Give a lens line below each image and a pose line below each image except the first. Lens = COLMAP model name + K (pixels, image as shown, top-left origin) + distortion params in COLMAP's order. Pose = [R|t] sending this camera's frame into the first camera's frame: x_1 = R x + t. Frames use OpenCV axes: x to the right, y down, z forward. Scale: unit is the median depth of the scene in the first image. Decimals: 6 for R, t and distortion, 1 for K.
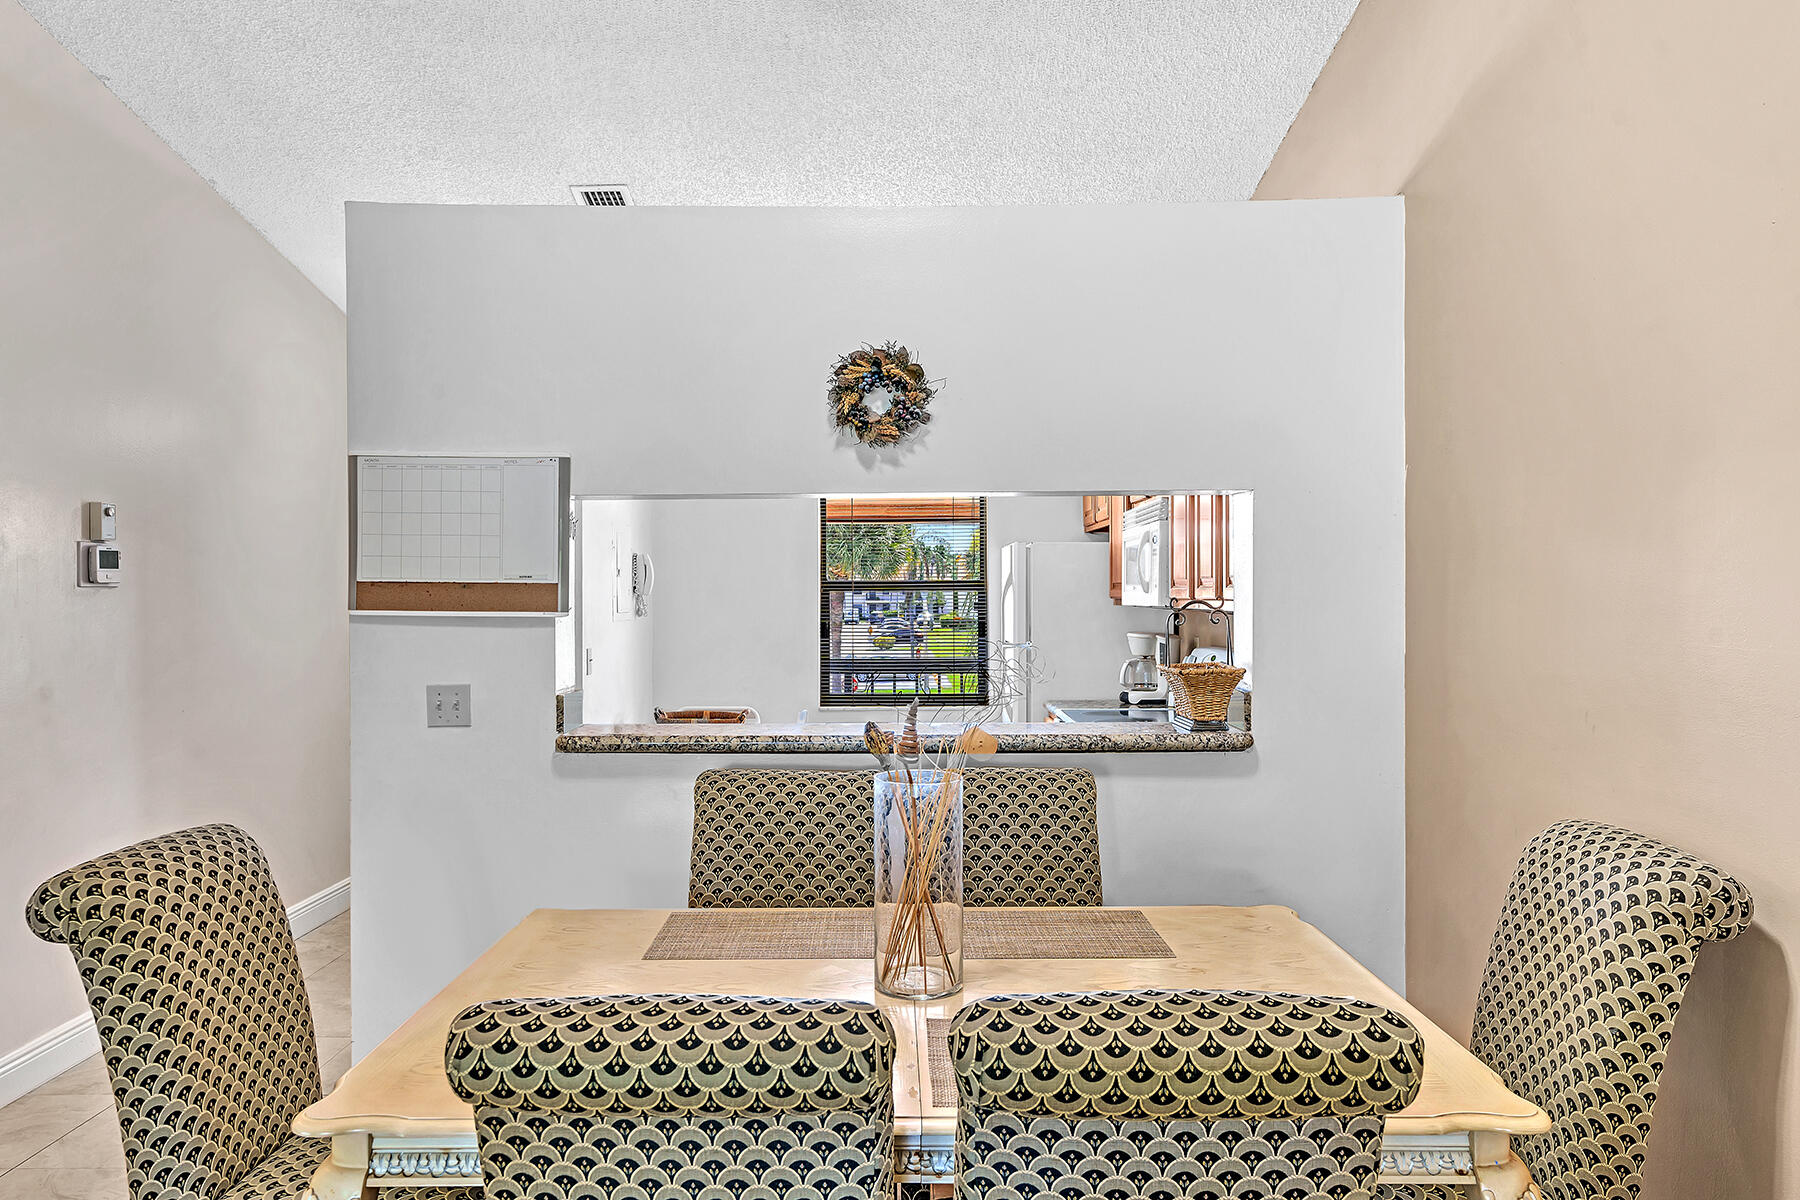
lens RADIAL K [[1208.4, 0, 911.5], [0, 1208.4, 598.7], [0, 0, 1]] dist [-0.013110, -0.001876]
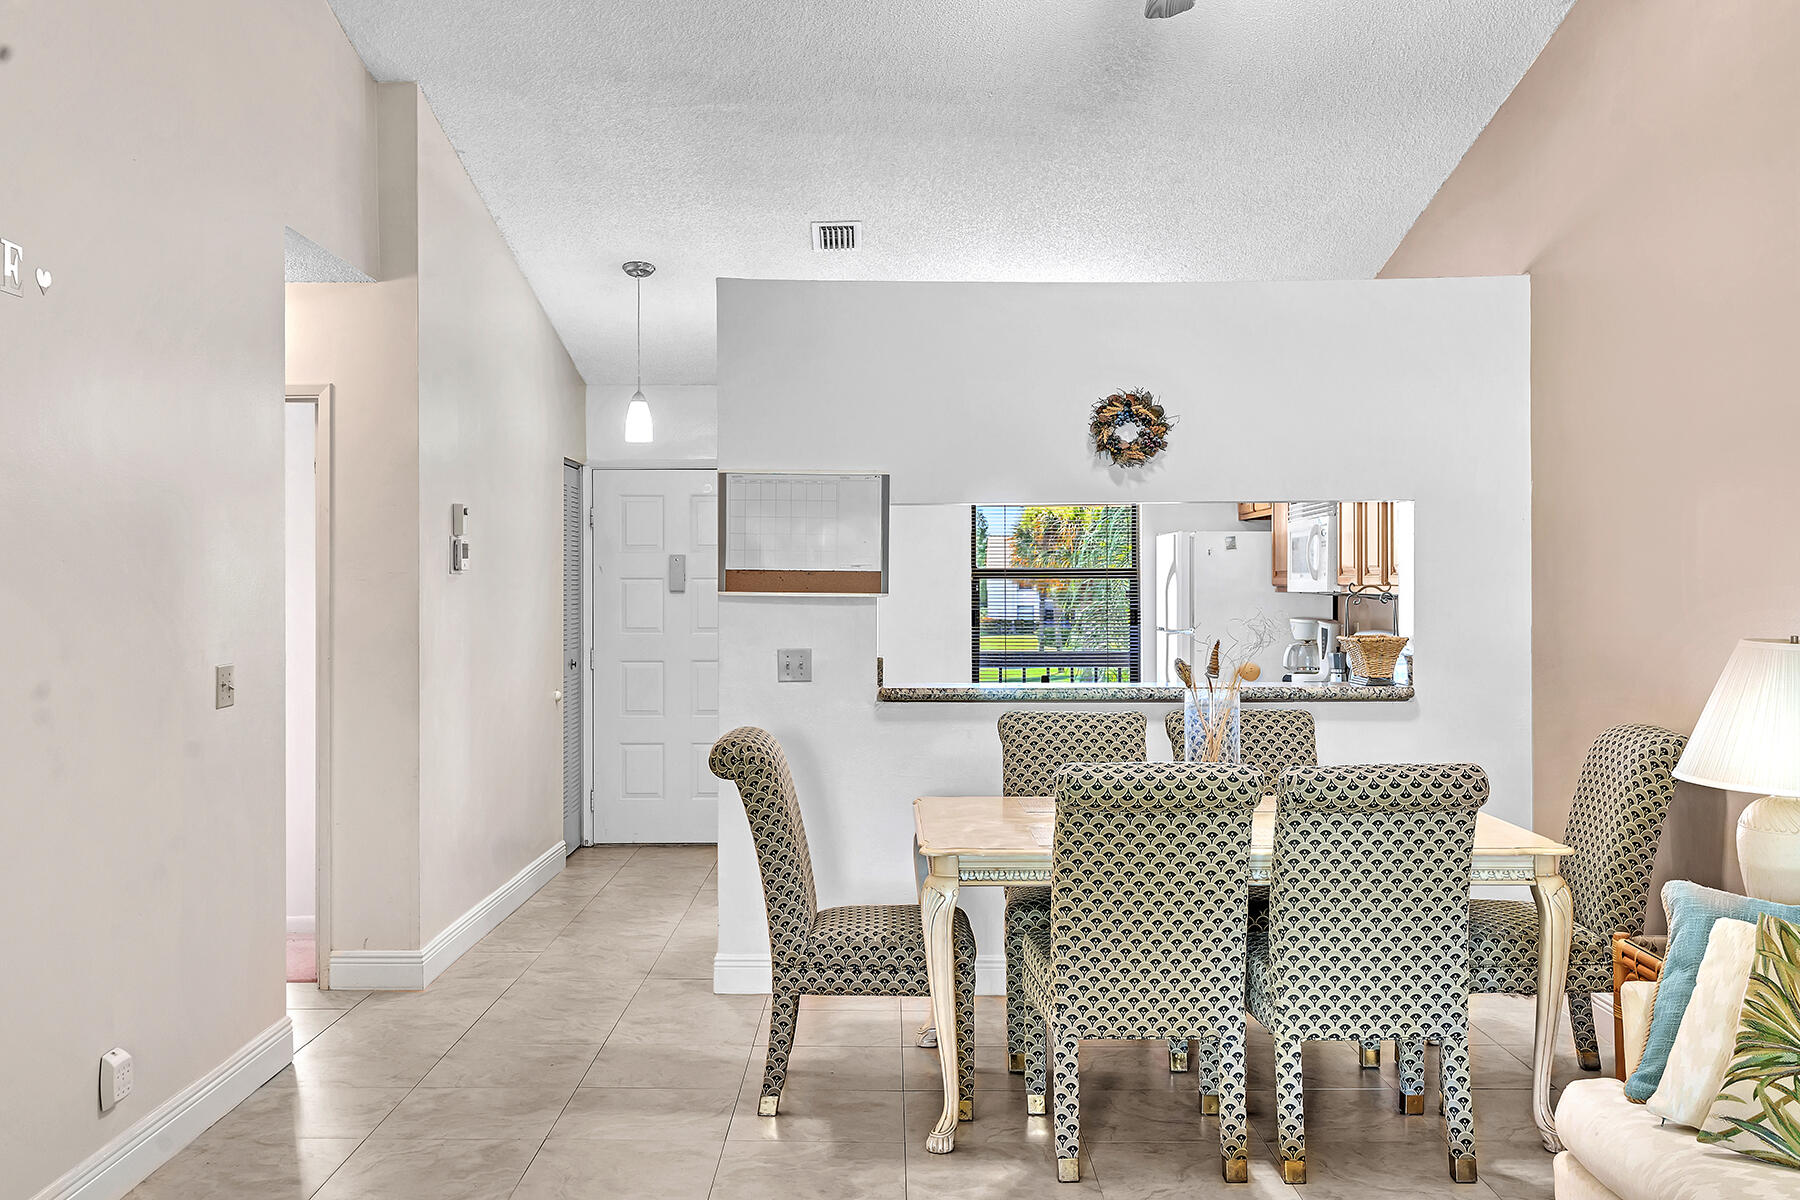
lens RADIAL K [[1737.0, 0, 899.8], [0, 1737.0, 572.7], [0, 0, 1]] dist [-0.014779, 0.000000]
pose [[0.999989, 0.000738, -0.004662, -0.263539], [-0.000791, 0.999933, -0.011516, 0.010198], [0.004653, 0.011519, 0.999923, -0.874297]]
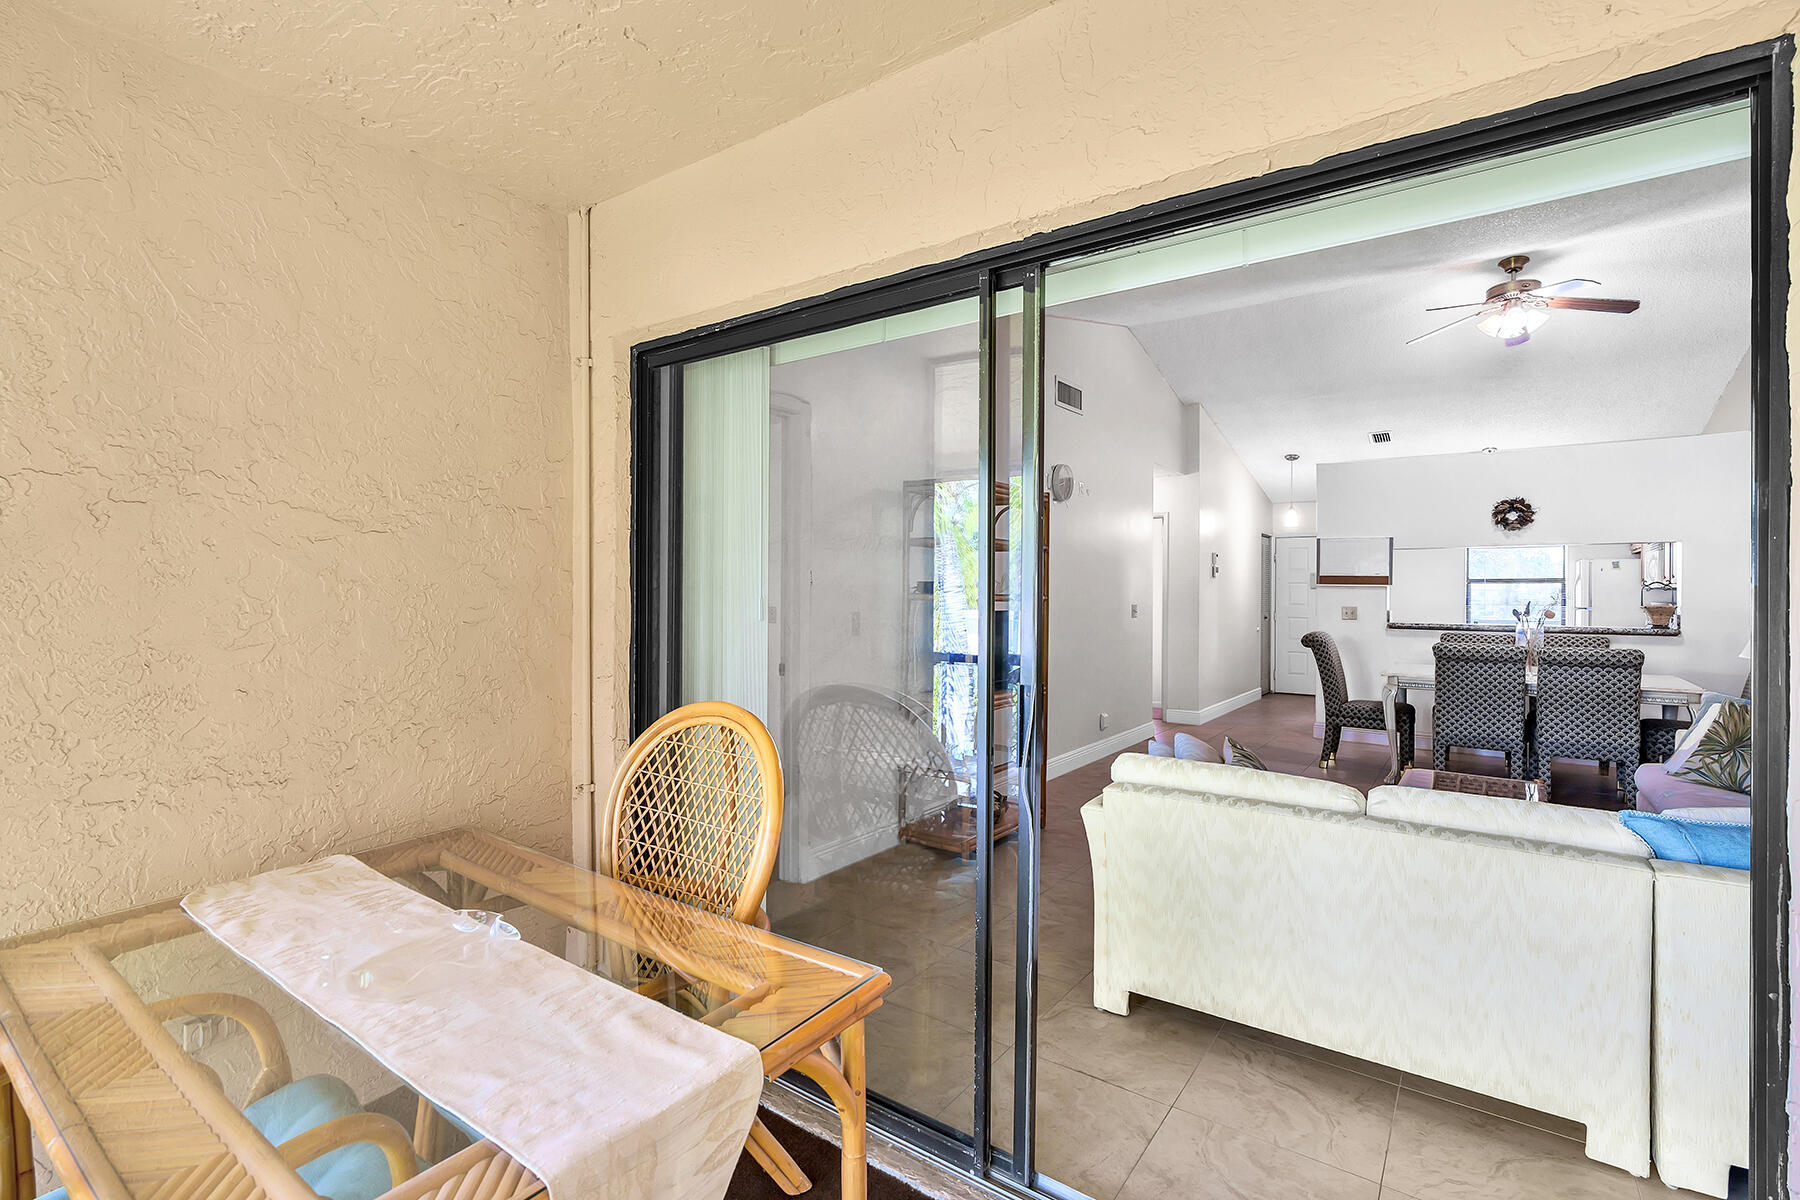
lens RADIAL K [[824.5, 0, 893.7], [0, 824.5, 586.4], [0, 0, 1]] dist [0.002052, 0.000004]
pose [[0.802652, 0.005297, -0.596424, -0.036762], [-0.013512, 0.999865, -0.009304, 0.054042], [0.596294, 0.015527, 0.802616, -1.585379]]
